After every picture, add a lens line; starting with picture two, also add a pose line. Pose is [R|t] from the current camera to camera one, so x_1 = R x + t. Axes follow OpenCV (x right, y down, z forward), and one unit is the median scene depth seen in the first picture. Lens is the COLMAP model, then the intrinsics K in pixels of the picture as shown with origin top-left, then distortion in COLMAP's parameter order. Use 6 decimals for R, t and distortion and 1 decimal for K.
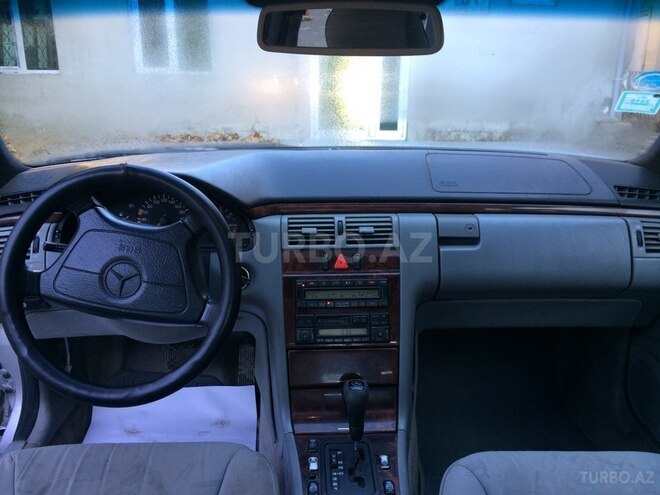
lens RADIAL K [[562.1, 0, 333.2], [0, 562.1, 248.0], [0, 0, 1]] dist [0.087717, -0.114832]
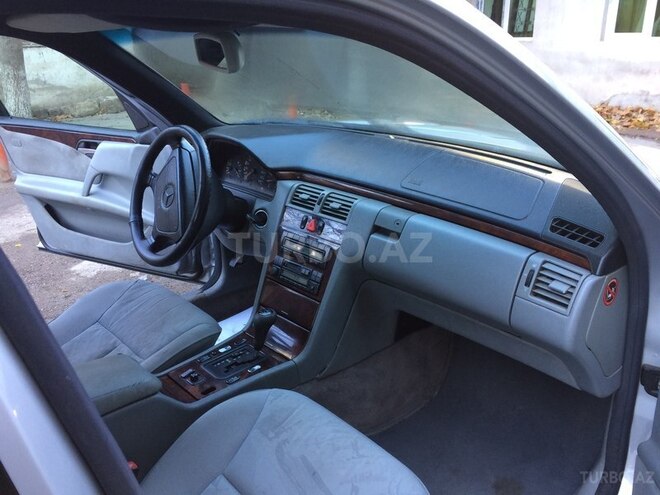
lens RADIAL K [[562.1, 0, 333.2], [0, 562.1, 248.0], [0, 0, 1]] dist [0.087717, -0.114832]
pose [[0.657447, 0.262589, -0.706265, 0.941687], [-0.218040, 0.963510, 0.155264, -0.131609], [0.721264, 0.051916, 0.690712, 0.162382]]
